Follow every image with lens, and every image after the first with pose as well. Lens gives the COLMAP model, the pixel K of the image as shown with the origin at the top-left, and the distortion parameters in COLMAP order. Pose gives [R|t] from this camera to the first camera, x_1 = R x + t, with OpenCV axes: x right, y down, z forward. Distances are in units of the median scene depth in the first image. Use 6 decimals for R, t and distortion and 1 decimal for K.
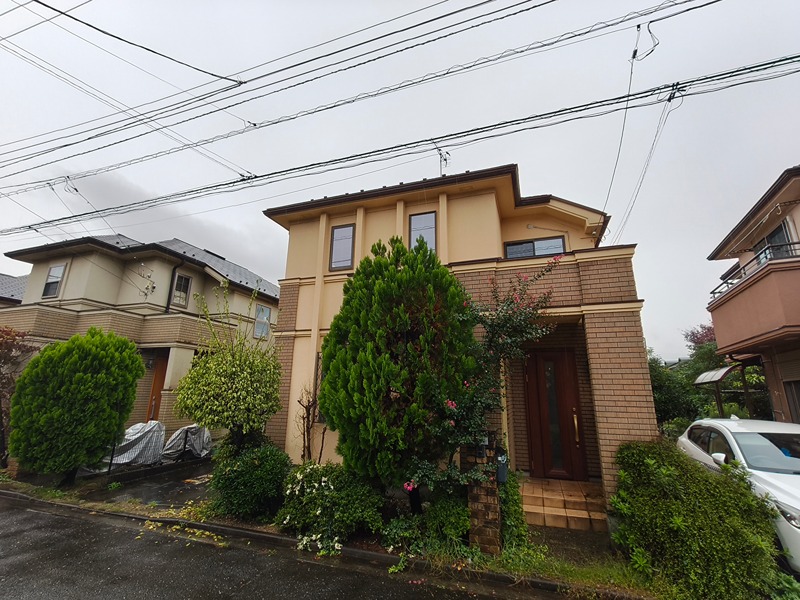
lens RADIAL K [[366.0, 0, 412.6], [0, 366.0, 298.5], [0, 0, 1]] dist [-0.003582, 0.001001]
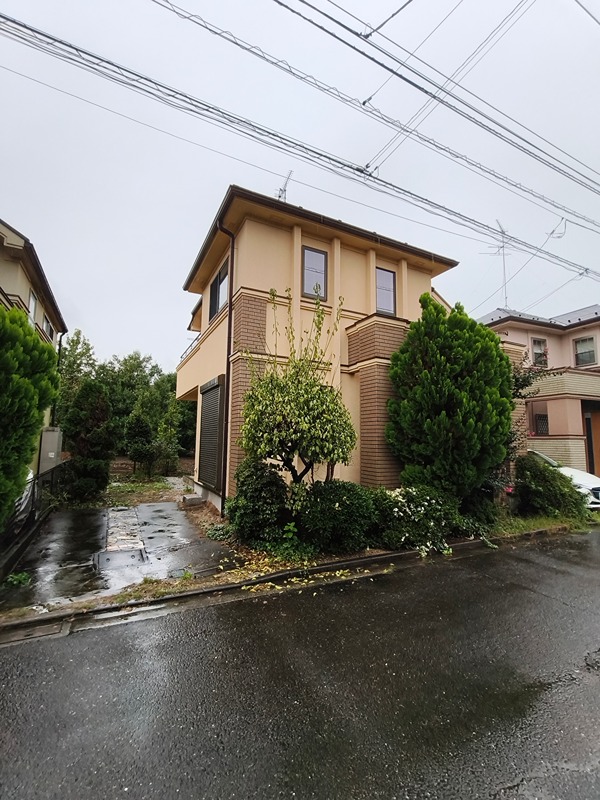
lens RADIAL K [[366.0, 0, 304.5], [0, 366.0, 397.9], [0, 0, 1]] dist [-0.003582, 0.001001]
pose [[0.687992, 0.076380, 0.721687, -1.117986], [-0.198389, 0.976361, 0.085793, 0.121138], [-0.698075, -0.202200, 0.686882, 0.422943]]
